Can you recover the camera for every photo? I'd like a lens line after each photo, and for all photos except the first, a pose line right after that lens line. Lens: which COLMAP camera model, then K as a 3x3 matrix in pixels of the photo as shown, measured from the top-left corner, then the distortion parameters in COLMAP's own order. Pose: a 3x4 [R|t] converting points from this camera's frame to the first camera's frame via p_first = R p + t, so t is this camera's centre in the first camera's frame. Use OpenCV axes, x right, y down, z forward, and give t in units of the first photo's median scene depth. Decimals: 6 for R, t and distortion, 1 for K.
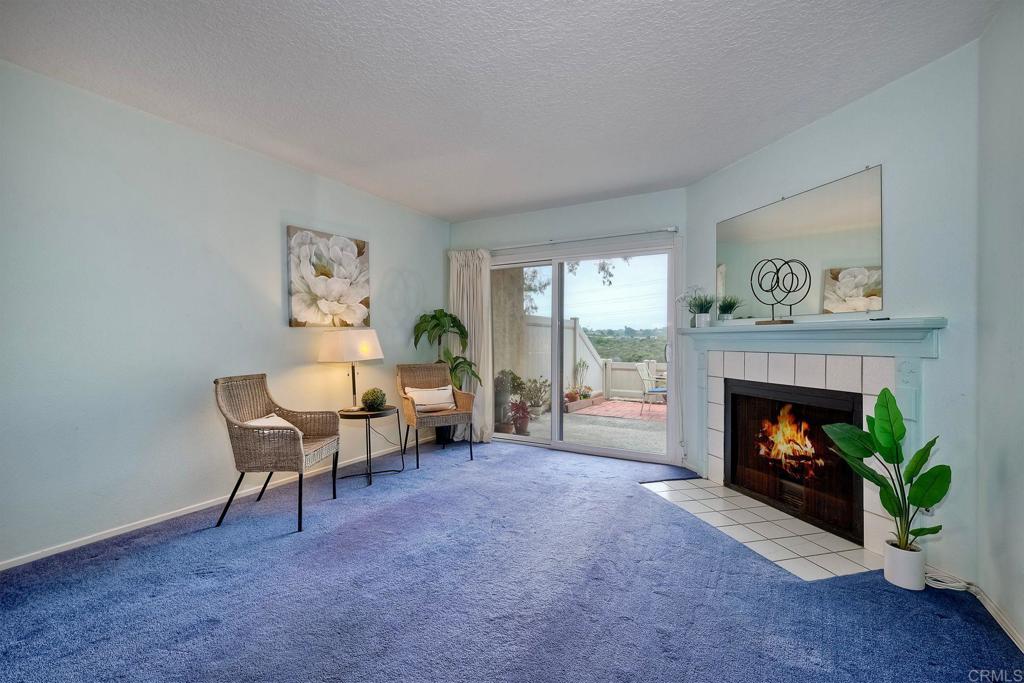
lens RADIAL K [[445.6, 0, 512.0], [0, 445.6, 336.6], [0, 0, 1]] dist [0.002202, -0.000150]
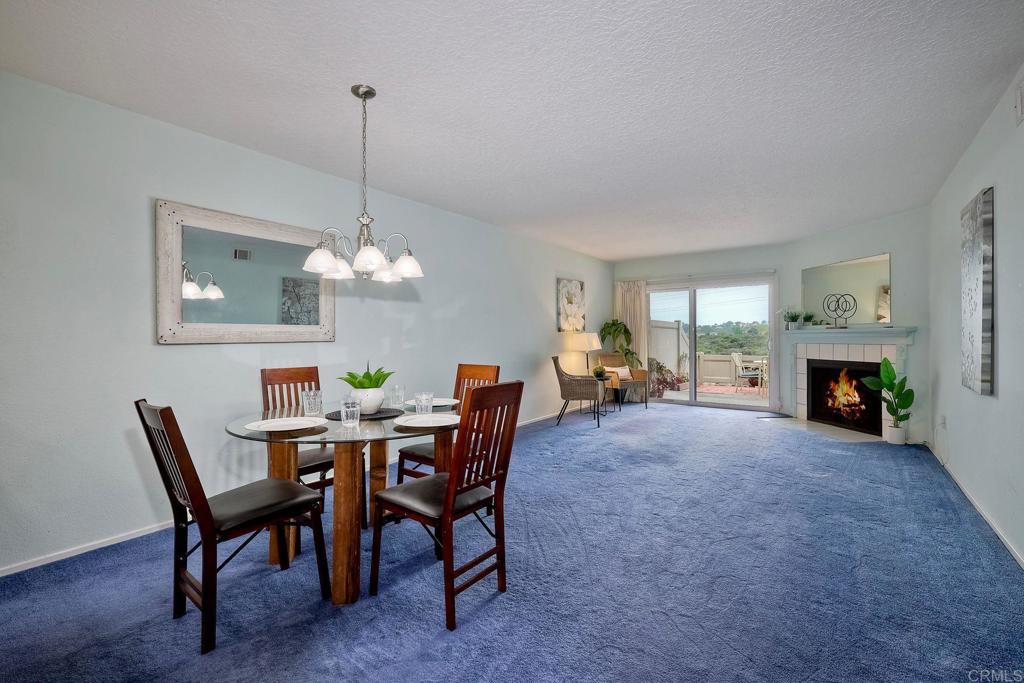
lens RADIAL K [[438.7, 0, 512.0], [0, 438.7, 341.5], [0, 0, 1]] dist [-0.000830, -0.000135]
pose [[0.993298, -0.005393, -0.115453, -0.481682], [0.006906, 0.999895, 0.012707, -0.006027], [0.115372, -0.013419, 0.993232, -0.858707]]
